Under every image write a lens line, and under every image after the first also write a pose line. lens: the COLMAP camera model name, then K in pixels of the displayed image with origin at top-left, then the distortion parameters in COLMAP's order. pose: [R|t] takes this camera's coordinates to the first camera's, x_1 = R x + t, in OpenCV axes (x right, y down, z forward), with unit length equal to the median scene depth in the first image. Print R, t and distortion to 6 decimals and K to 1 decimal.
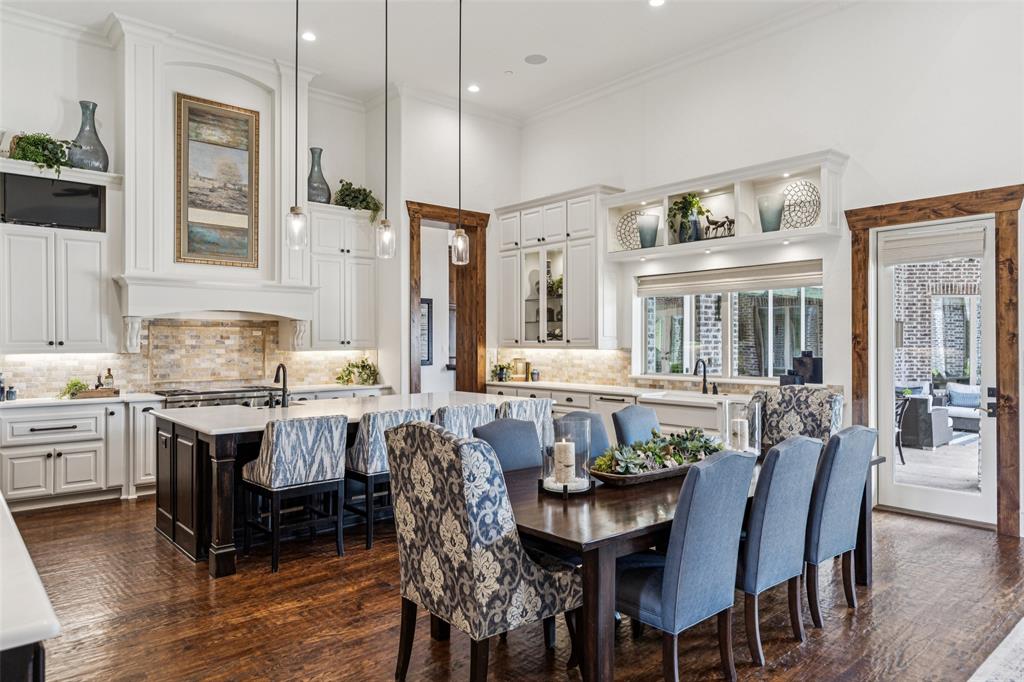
lens RADIAL K [[655.9, 0, 516.7], [0, 655.9, 341.0], [0, 0, 1]] dist [0.000953, -0.000177]
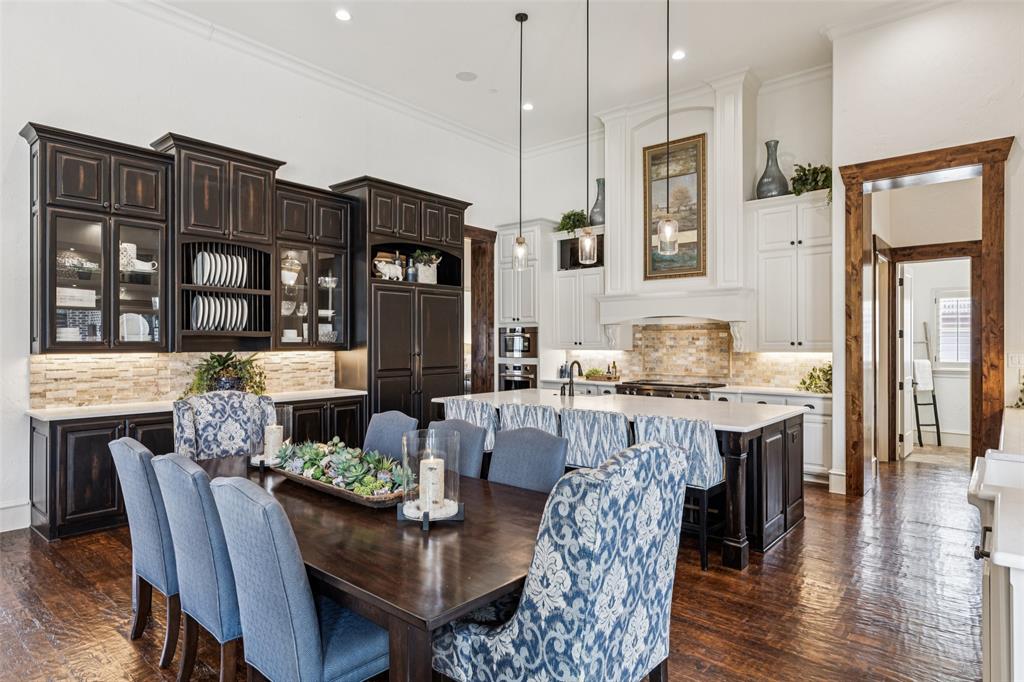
lens RADIAL K [[572.3, 0, 512.5], [0, 572.3, 340.2], [0, 0, 1]] dist [0.008305, 0.000045]
pose [[0.144724, -0.003054, -0.989467, 0.510917], [0.001537, 0.999995, -0.002862, -0.000724], [0.989471, -0.001106, 0.144728, 0.545190]]
